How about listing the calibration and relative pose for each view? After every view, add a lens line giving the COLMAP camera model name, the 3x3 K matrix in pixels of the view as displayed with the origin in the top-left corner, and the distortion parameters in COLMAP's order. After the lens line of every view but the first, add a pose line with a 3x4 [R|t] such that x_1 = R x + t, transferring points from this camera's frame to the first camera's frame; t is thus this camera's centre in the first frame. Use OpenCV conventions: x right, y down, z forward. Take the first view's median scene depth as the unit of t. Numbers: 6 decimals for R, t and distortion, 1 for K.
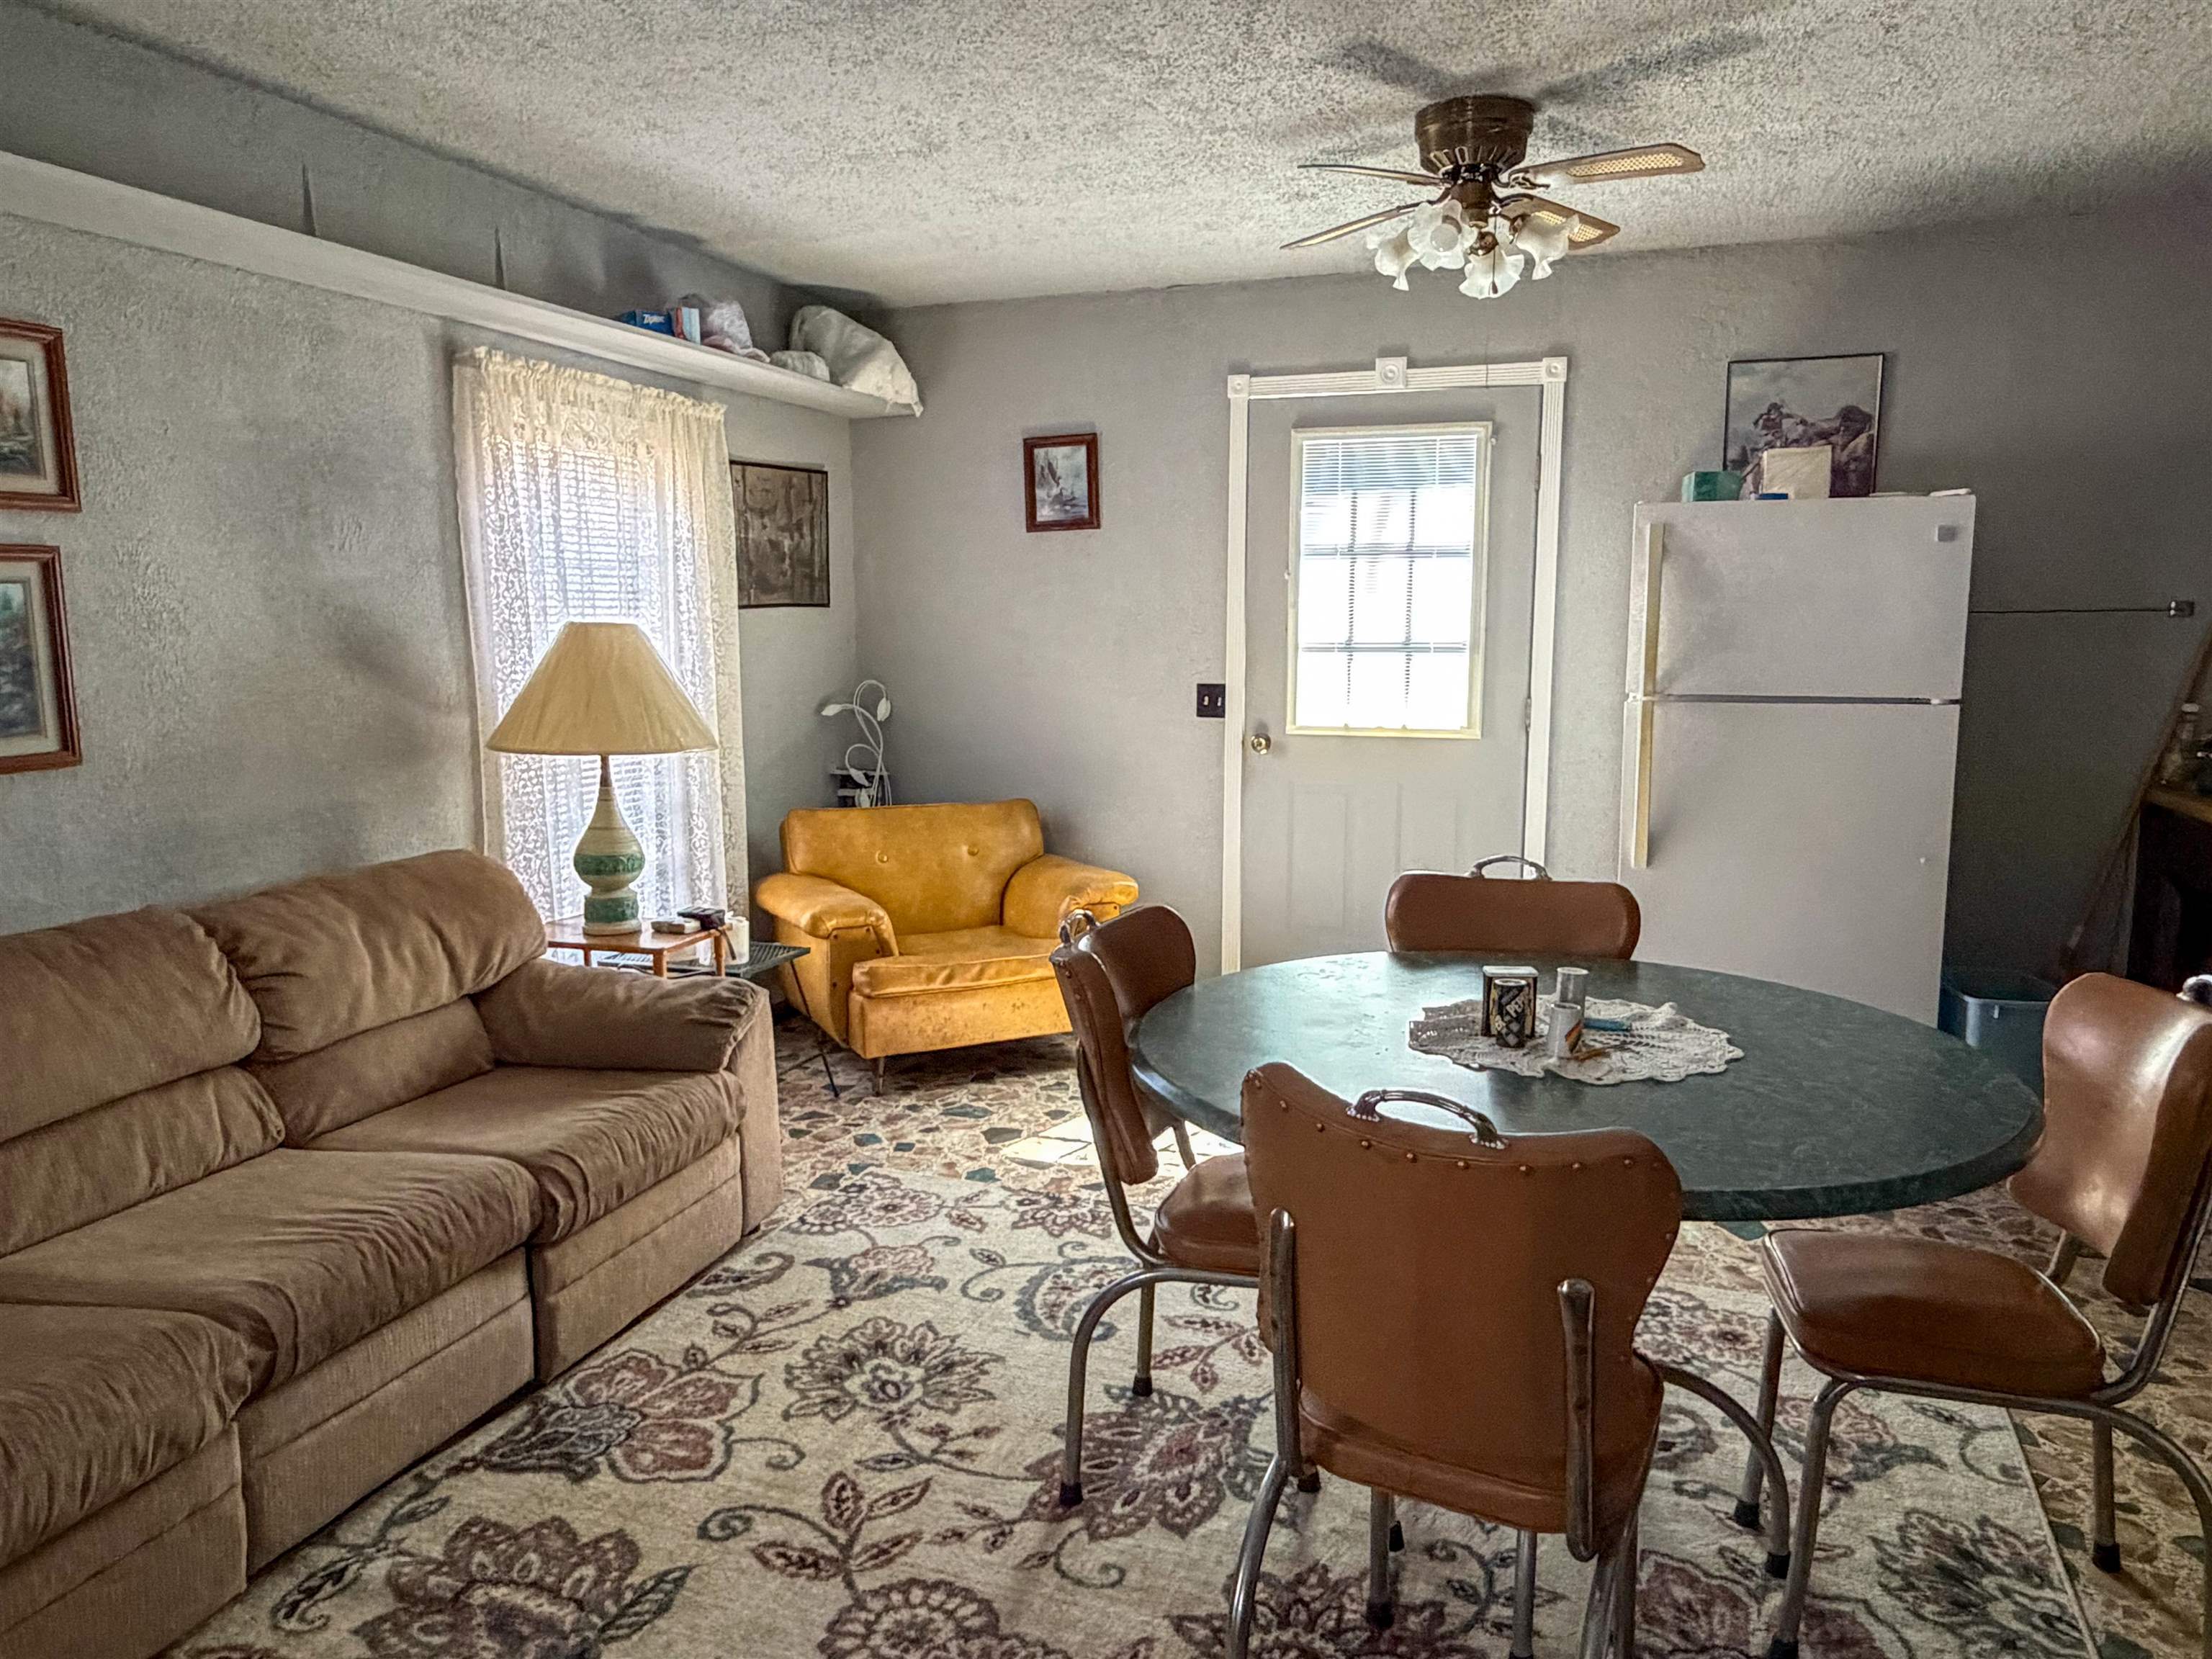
lens RADIAL K [[1534.0, 0, 1091.9], [0, 1534.0, 831.3], [0, 0, 1]] dist [0.004899, 0.002872]
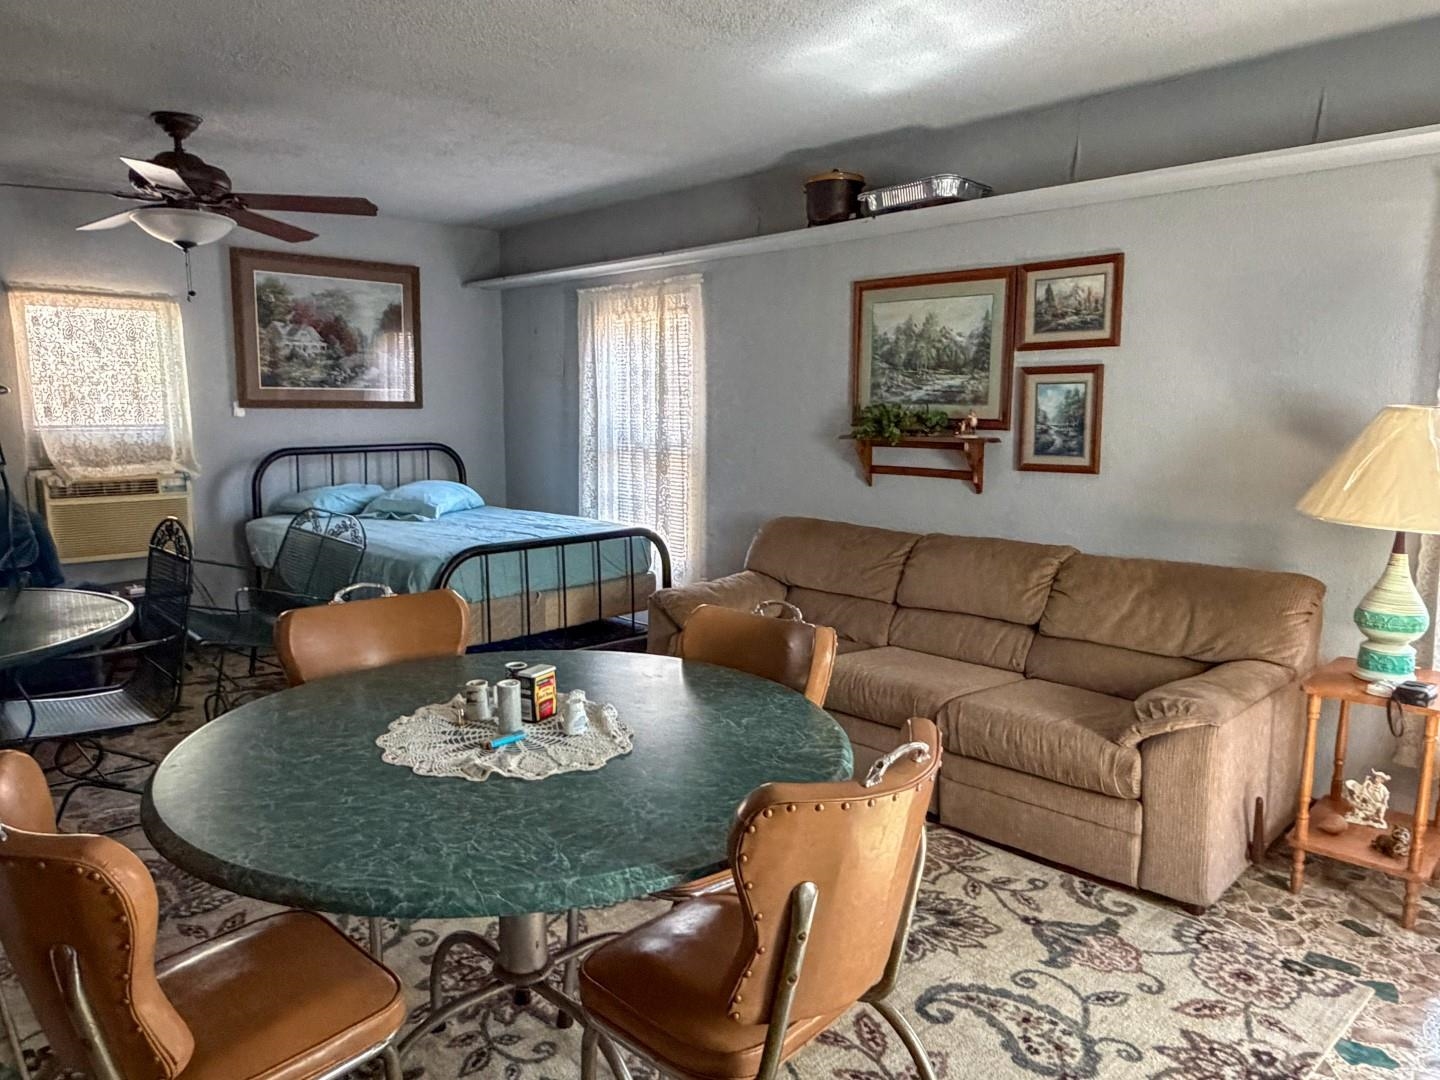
lens RADIAL K [[998.6, 0, 710.8], [0, 998.6, 541.2], [0, 0, 1]] dist [0.004899, 0.002872]
pose [[-0.446872, 0.129694, -0.885147, 0.620409], [-0.127688, 0.970058, 0.206599, -0.139329], [0.885438, 0.205346, -0.416932, 0.956584]]
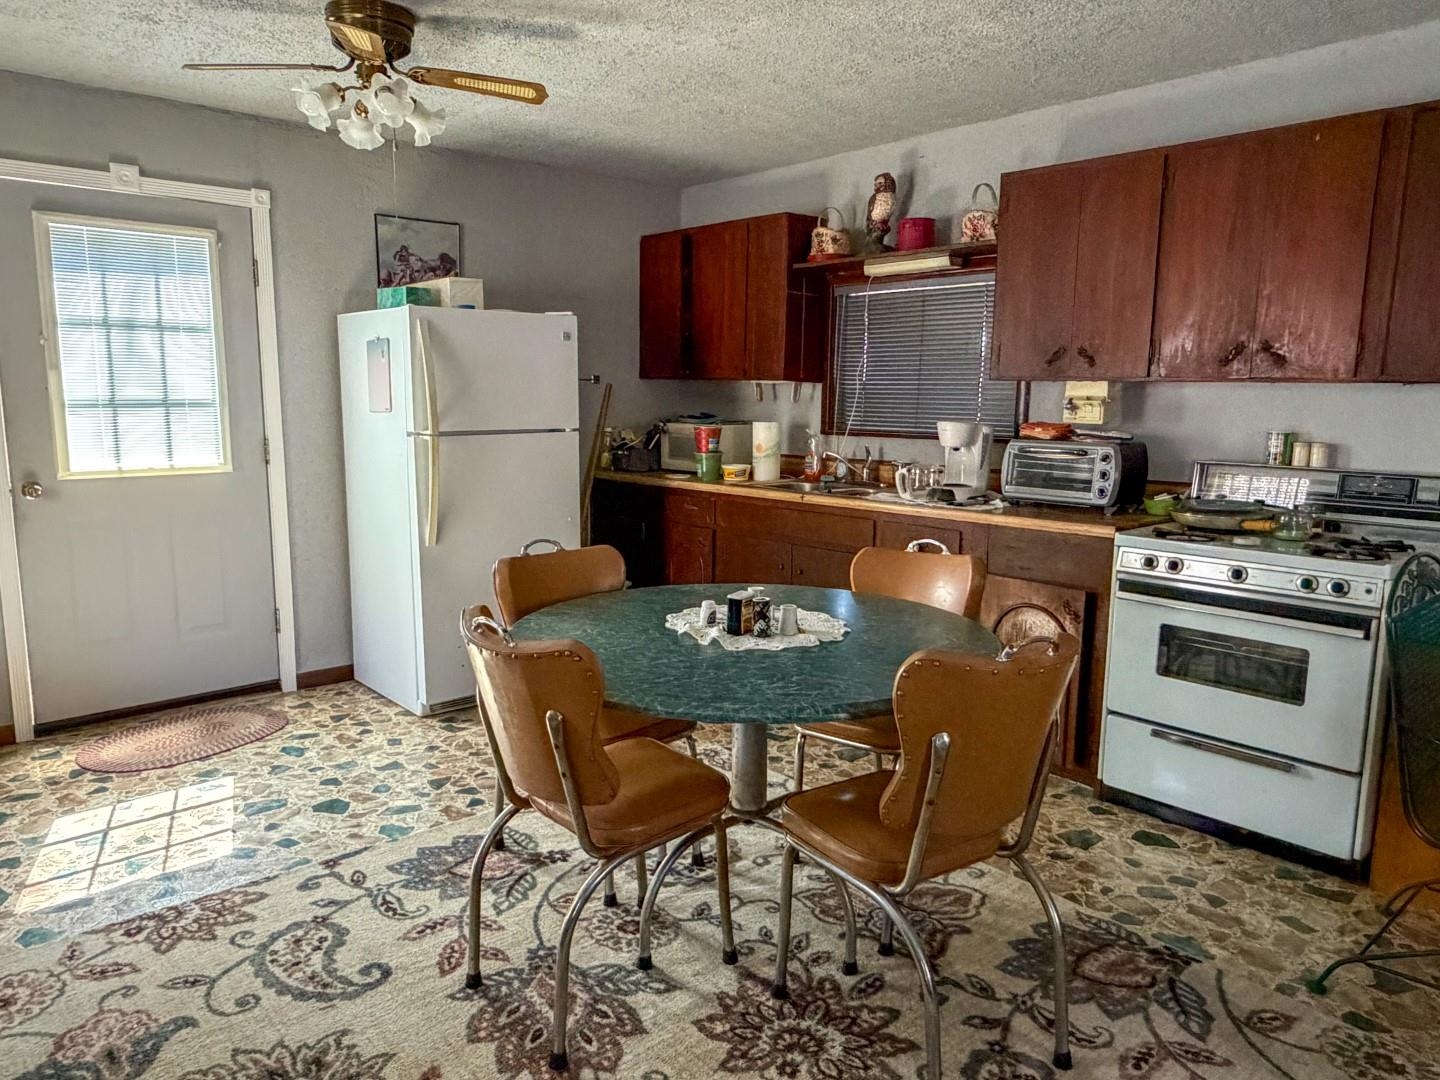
lens RADIAL K [[998.6, 0, 710.8], [0, 998.6, 541.2], [0, 0, 1]] dist [0.004899, 0.002872]
pose [[0.480838, -0.131600, 0.866877, -0.442638], [0.114344, 0.989641, 0.086812, -0.041766], [-0.869321, 0.057379, 0.490905, 0.320125]]
